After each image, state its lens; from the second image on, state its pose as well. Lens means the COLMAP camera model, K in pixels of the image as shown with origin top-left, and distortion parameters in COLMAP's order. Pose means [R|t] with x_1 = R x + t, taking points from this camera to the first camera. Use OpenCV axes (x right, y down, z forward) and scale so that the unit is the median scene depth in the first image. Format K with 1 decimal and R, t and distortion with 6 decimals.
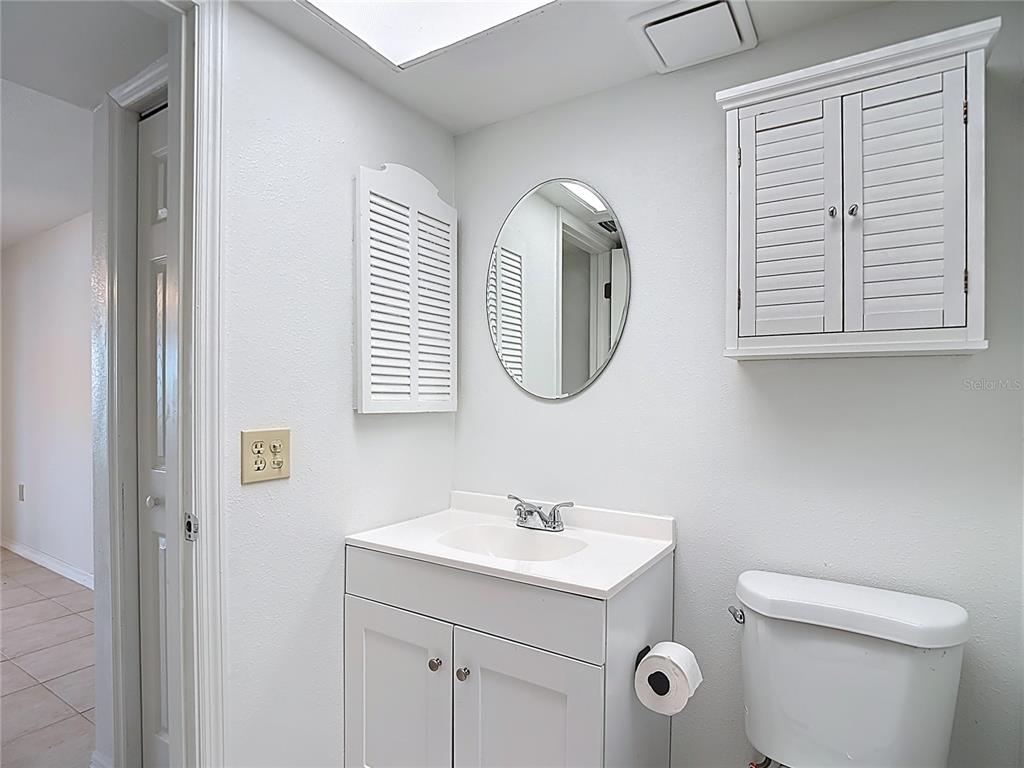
lens RADIAL K [[551.2, 0, 510.7], [0, 551.2, 393.4], [0, 0, 1]] dist [0.000222, -0.016729]
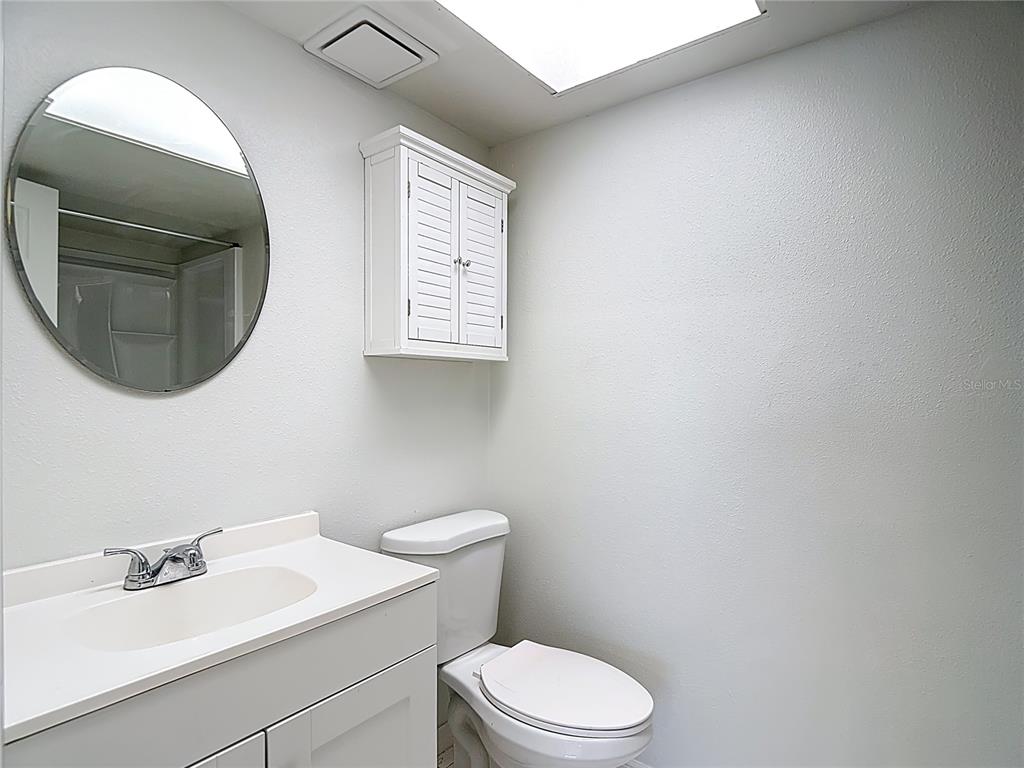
lens RADIAL K [[551.2, 0, 510.1], [0, 551.2, 384.7], [0, 0, 1]] dist [0.000222, -0.016729]
pose [[0.073190, -0.000673, 0.997318, -0.806459], [-0.009906, 0.999950, 0.001402, -0.005276], [-0.997269, -0.009982, 0.073180, 0.715081]]
